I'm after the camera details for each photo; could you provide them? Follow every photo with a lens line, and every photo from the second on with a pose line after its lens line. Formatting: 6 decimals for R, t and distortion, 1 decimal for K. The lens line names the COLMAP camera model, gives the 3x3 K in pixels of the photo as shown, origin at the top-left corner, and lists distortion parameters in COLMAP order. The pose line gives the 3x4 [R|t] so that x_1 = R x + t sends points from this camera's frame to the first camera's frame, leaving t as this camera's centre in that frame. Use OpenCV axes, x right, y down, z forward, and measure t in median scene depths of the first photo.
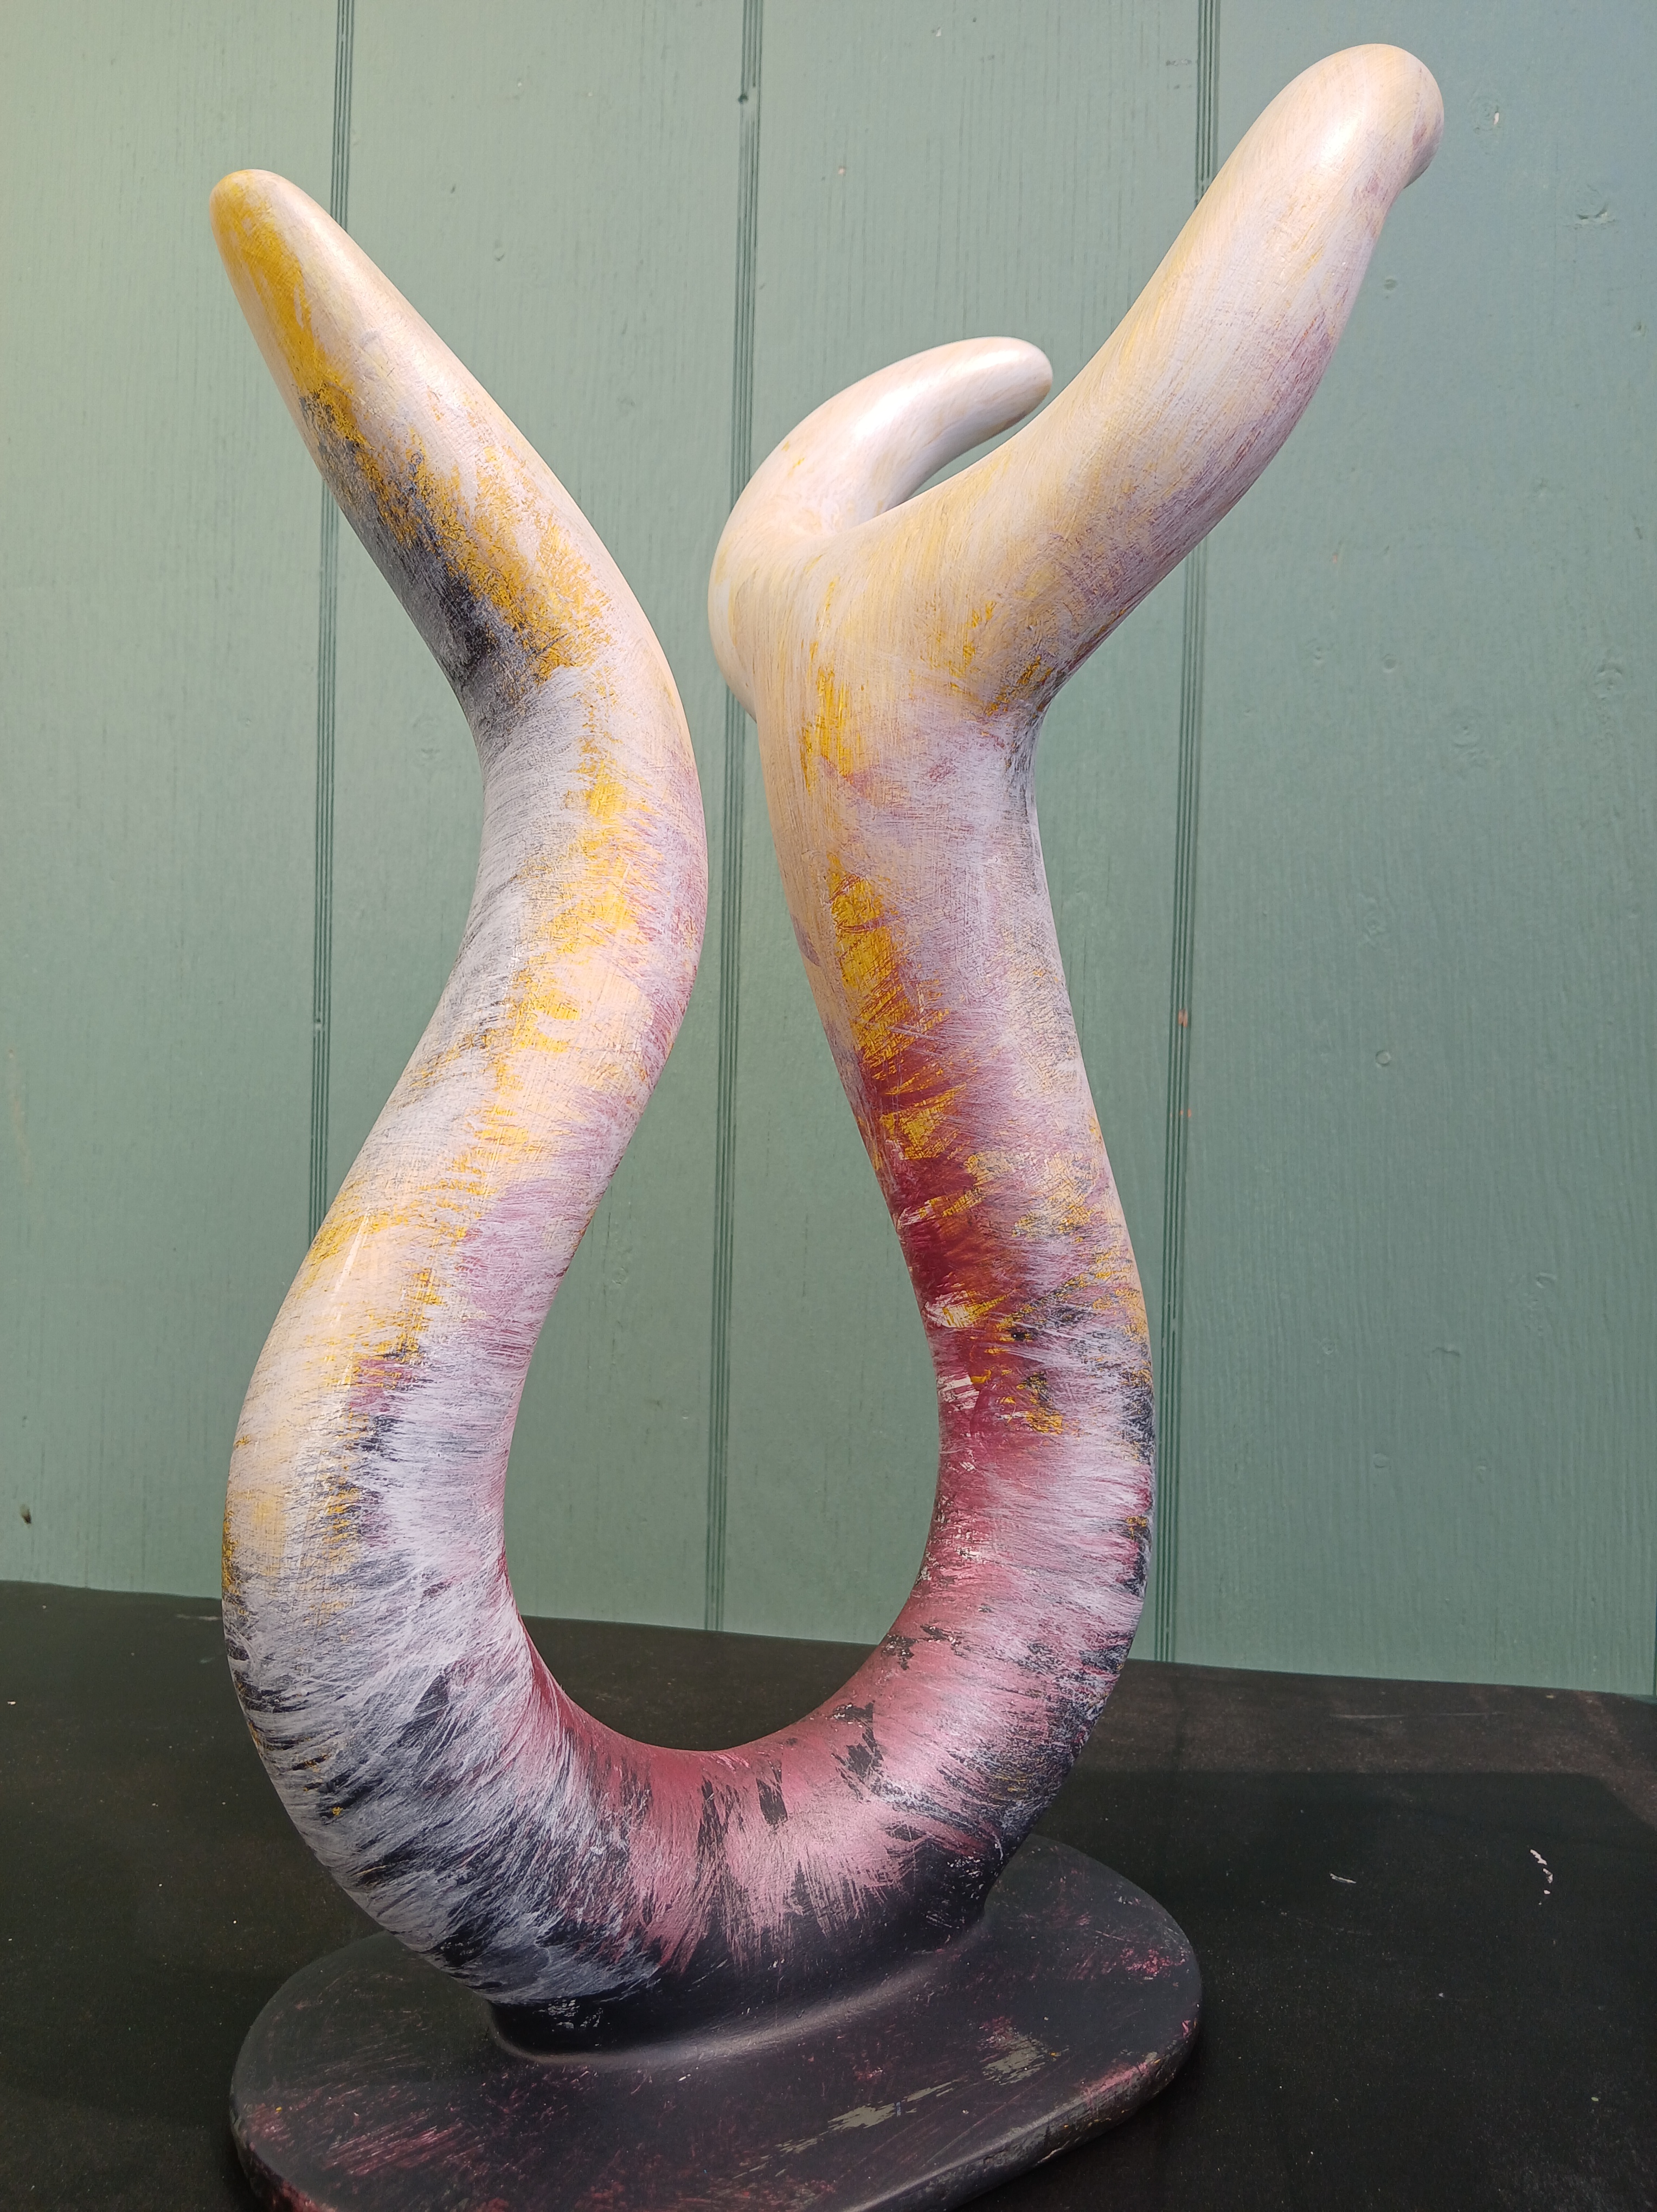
lens RADIAL K [[1783.8, 0, 826.2], [0, 1783.8, 1086.4], [0, 0, 1]] dist [0.070486, -0.240004]
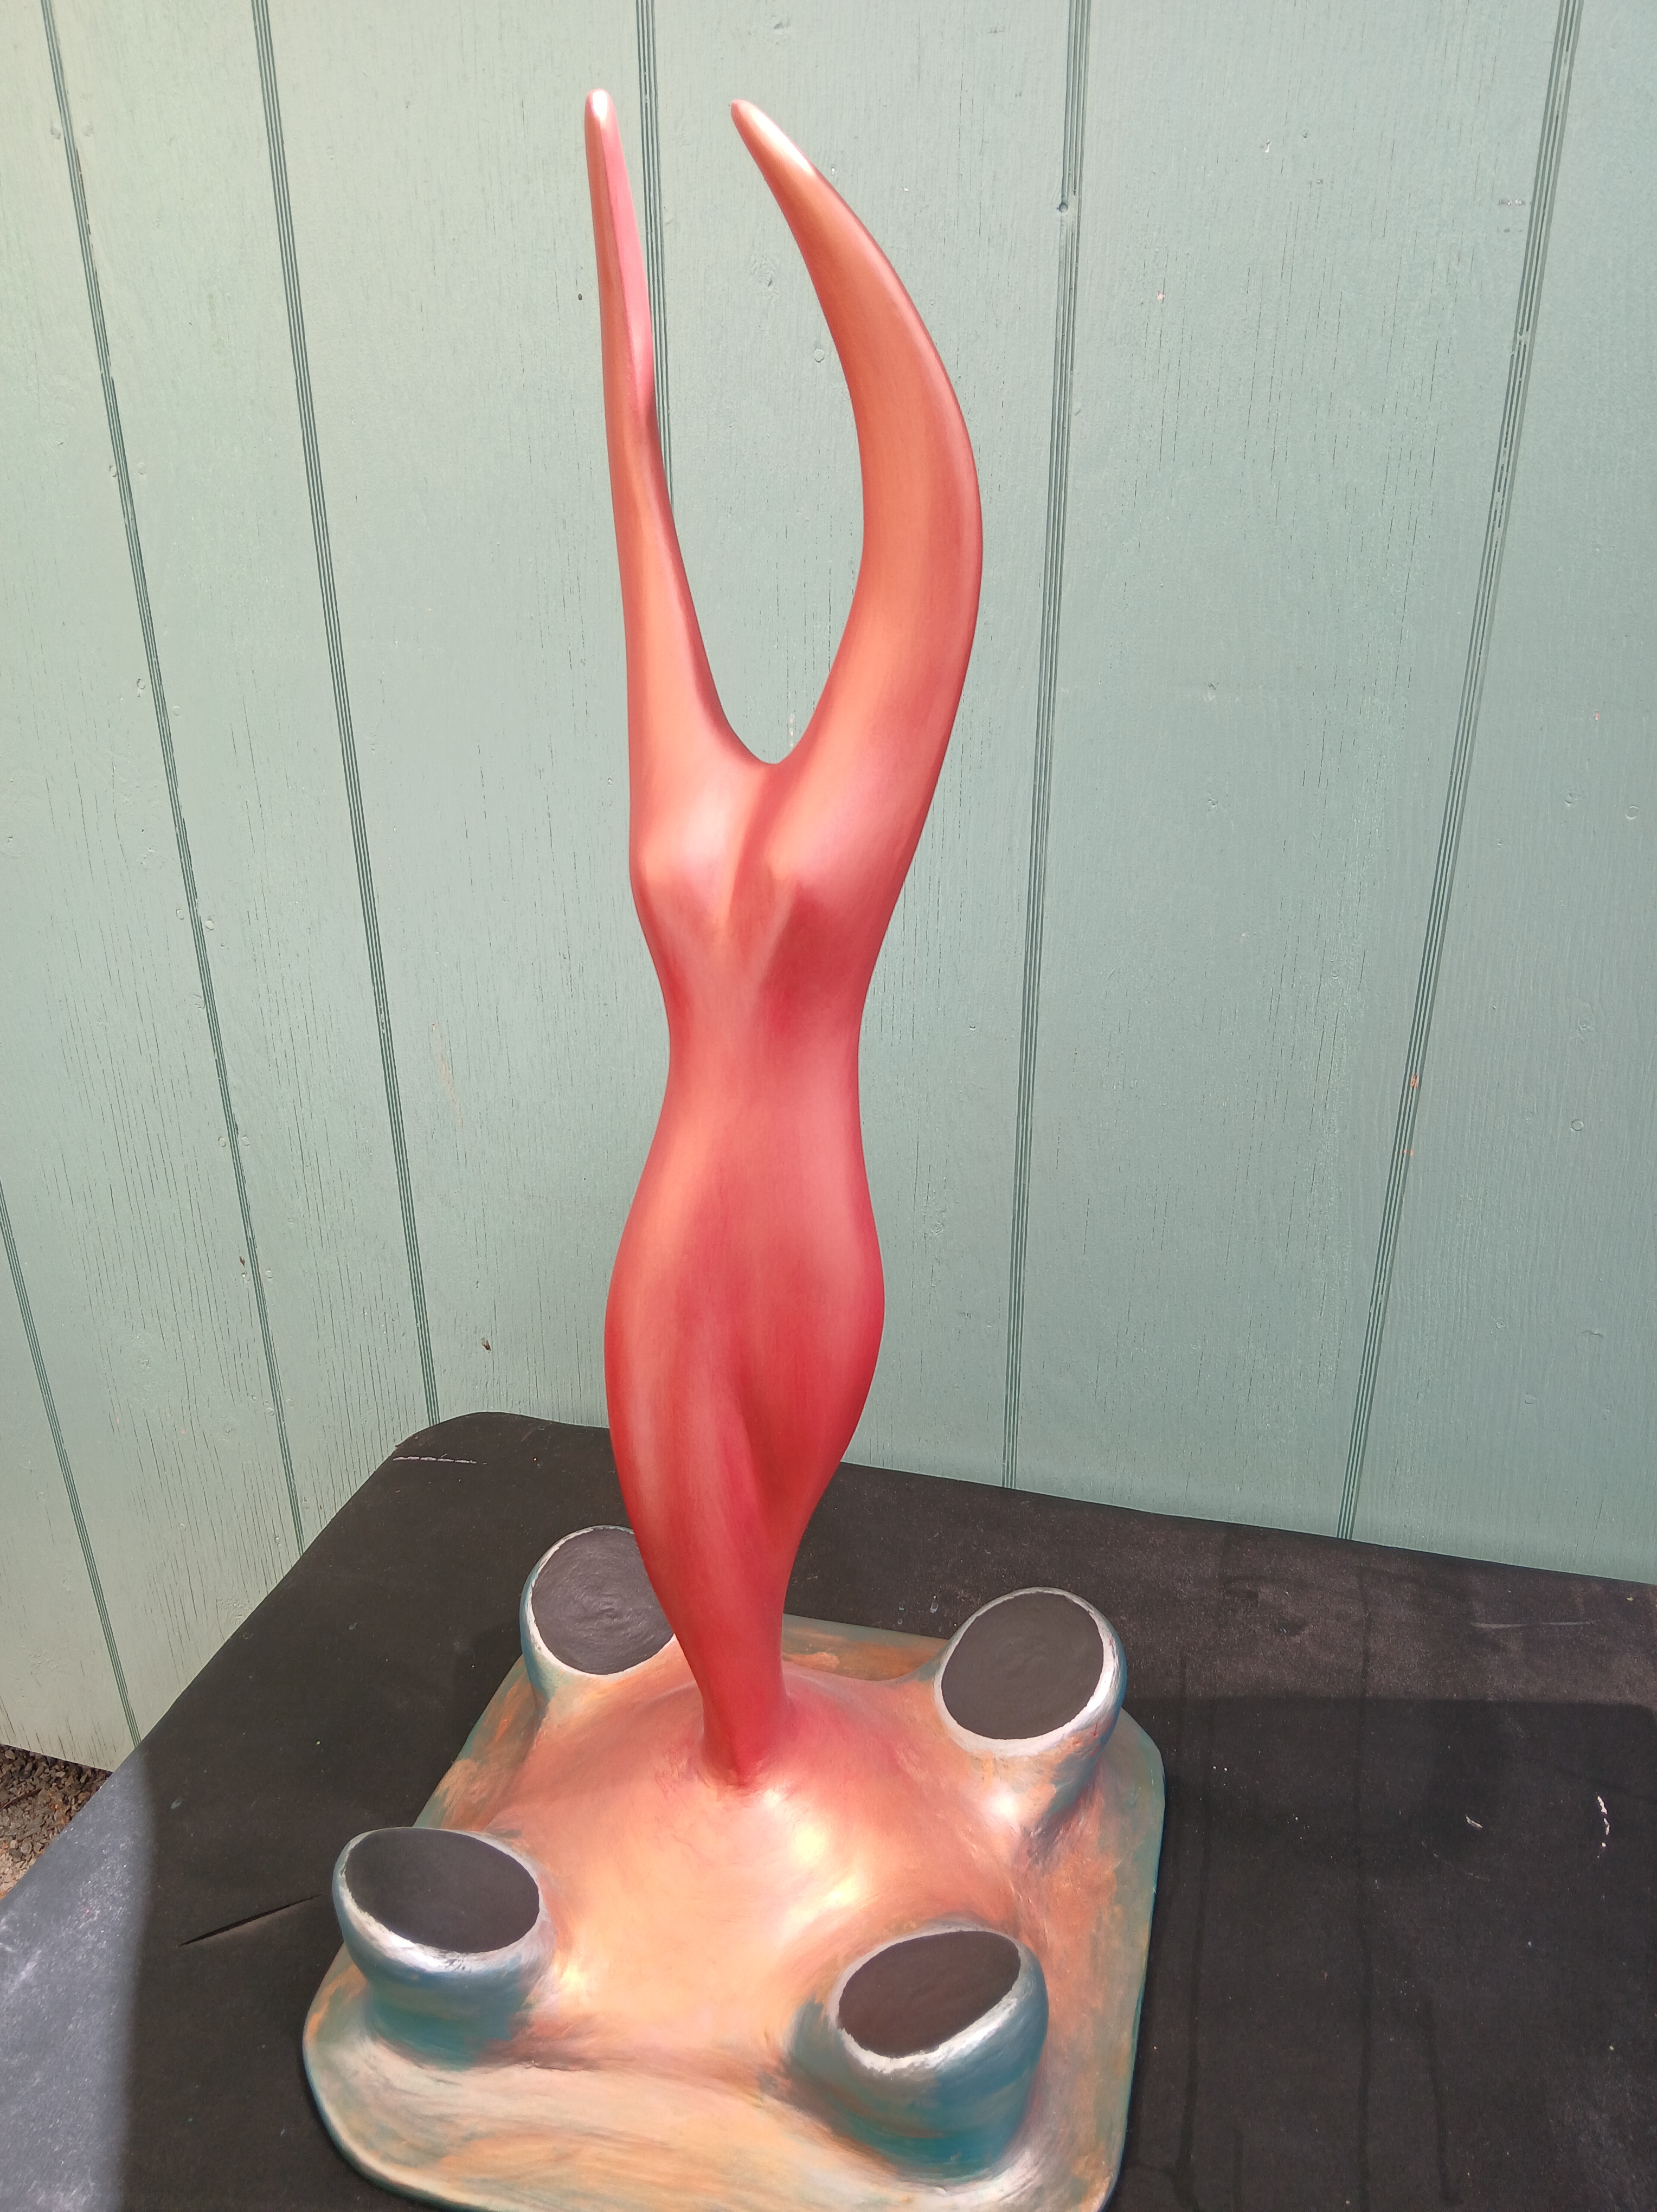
lens RADIAL K [[1835.3, 0, 781.5], [0, 1835.3, 1094.6], [0, 0, 1]] dist [-0.008242, -0.055647]
pose [[0.996907, -0.001504, -0.078577, -0.131721], [0.034412, 0.907233, 0.419217, -0.566929], [0.070657, -0.420625, 0.904479, -0.160821]]
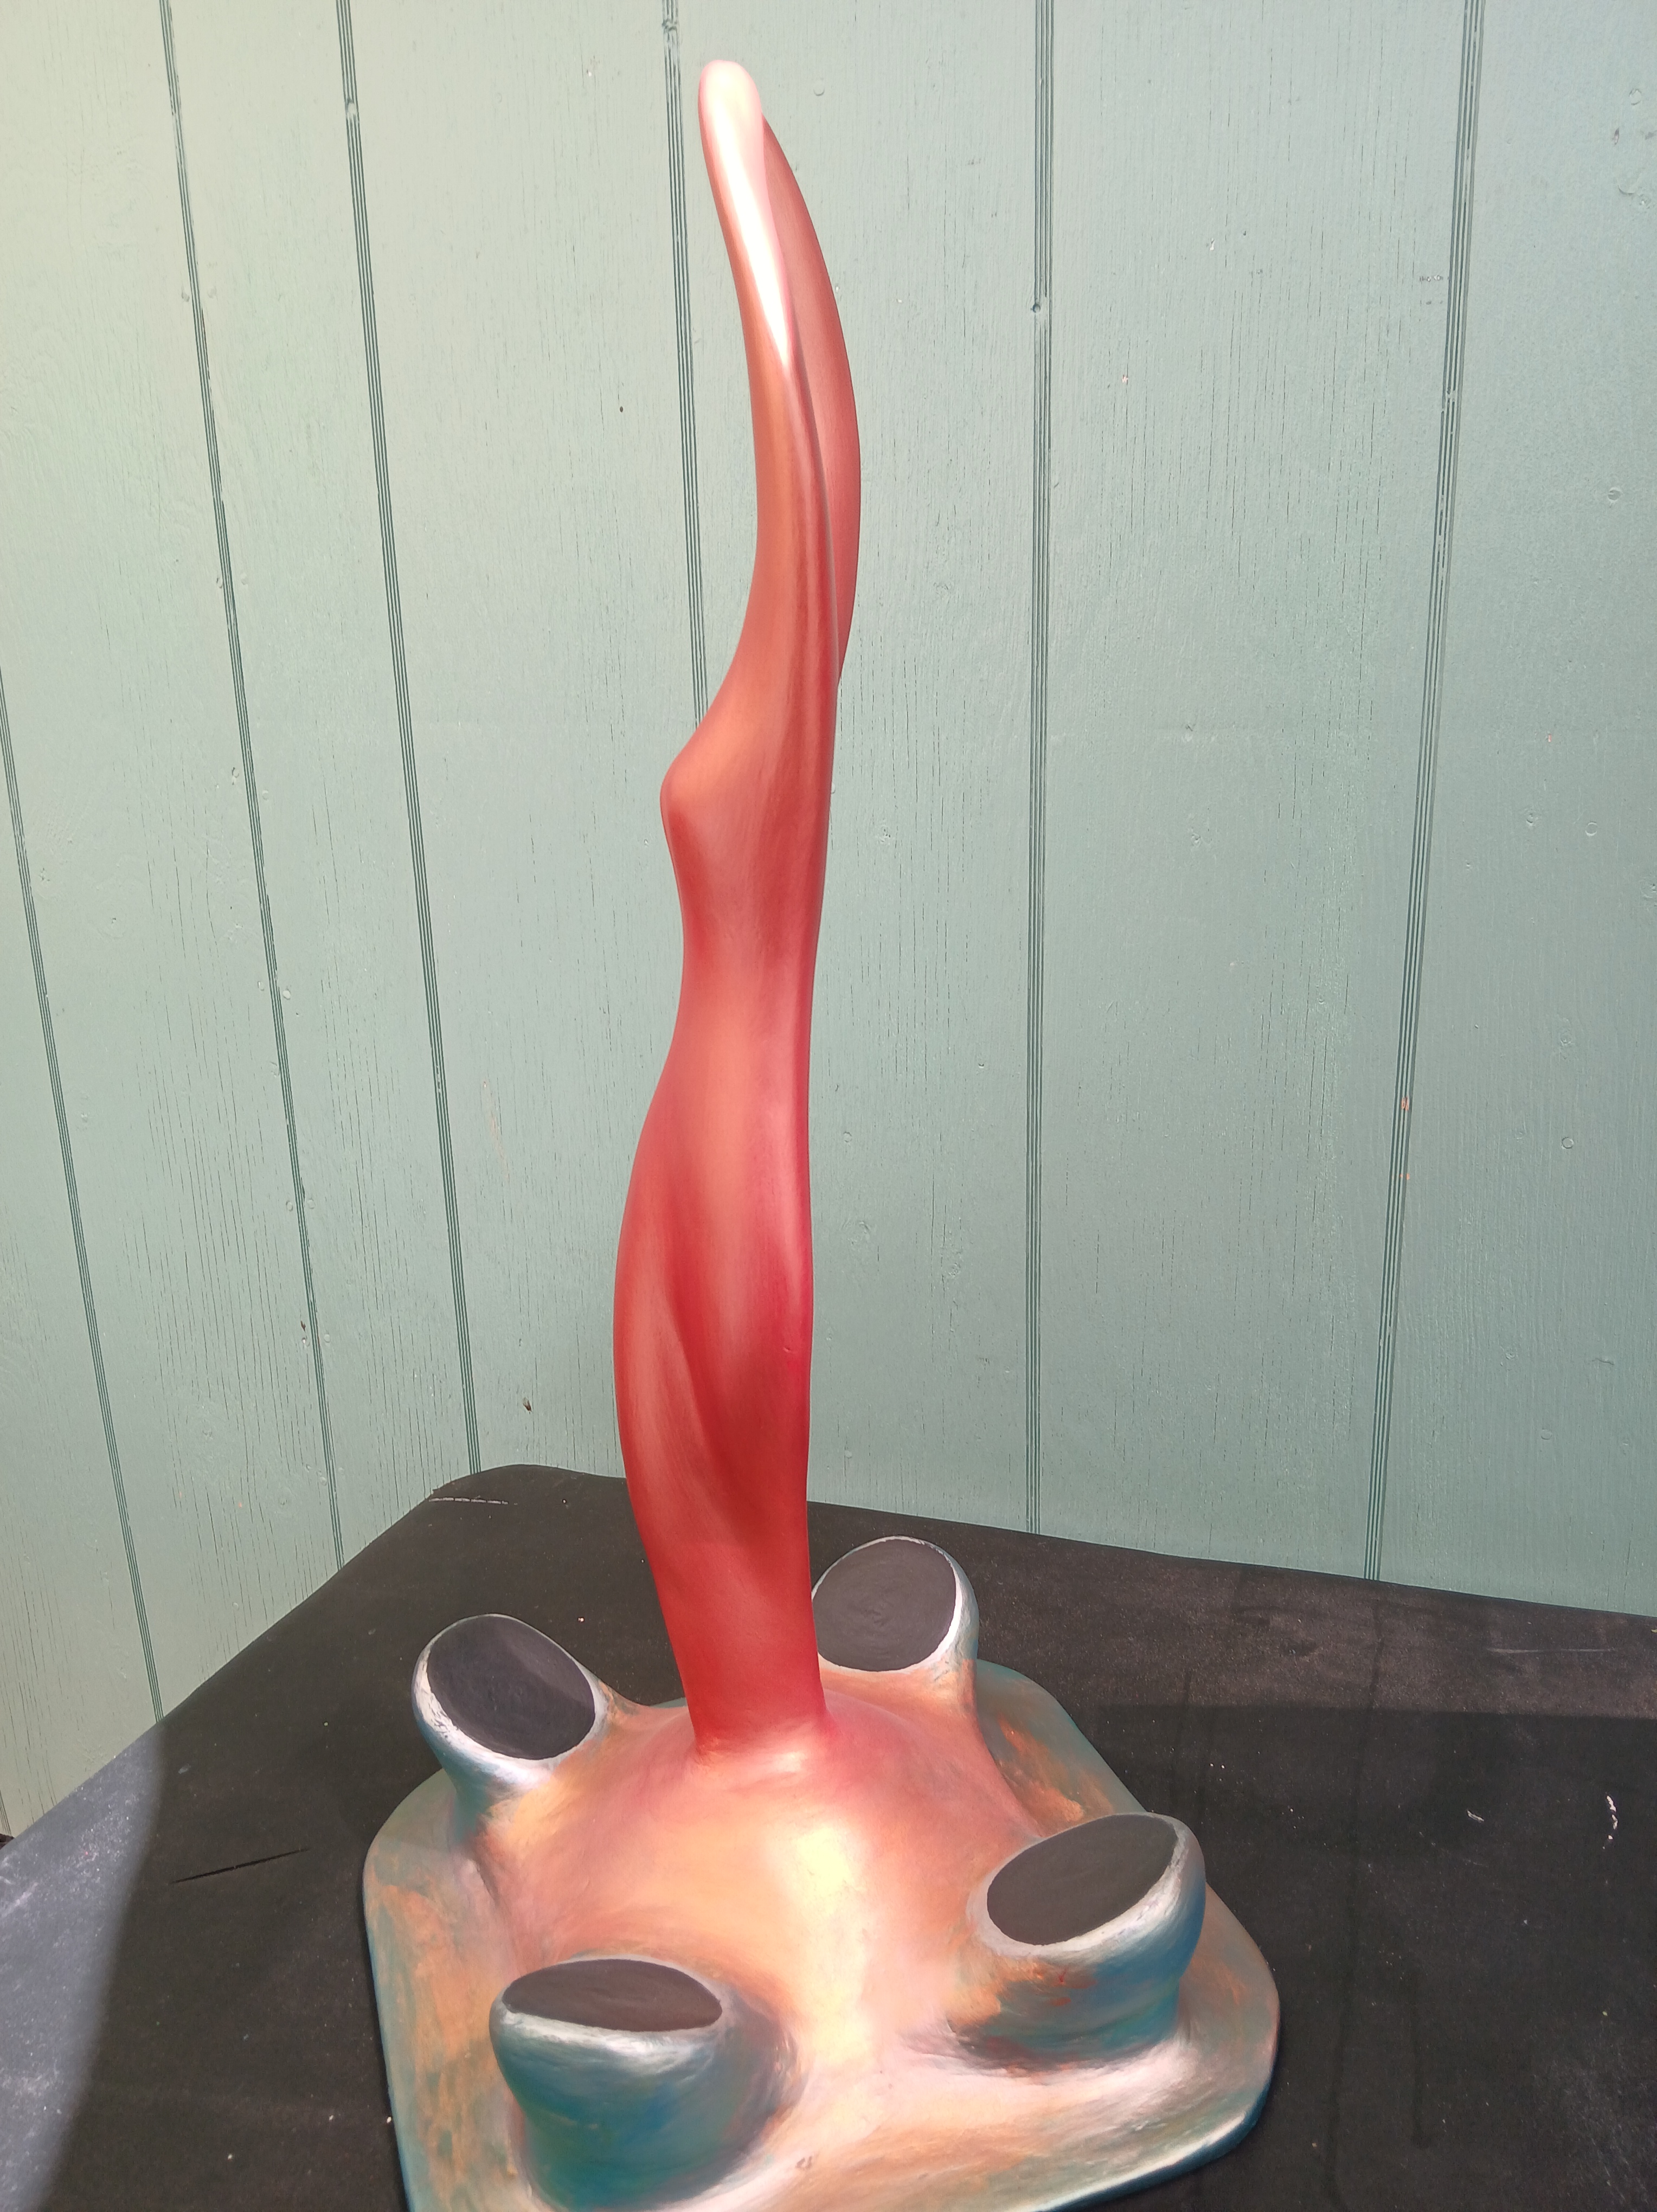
lens RADIAL K [[1831.4, 0, 773.1], [0, 1831.4, 1069.9], [0, 0, 1]] dist [0.009125, -0.098815]
pose [[0.988202, -0.012384, -0.152656, -0.042703], [0.051700, 0.965193, 0.256377, -0.413706], [0.144168, -0.261244, 0.954446, -0.285234]]
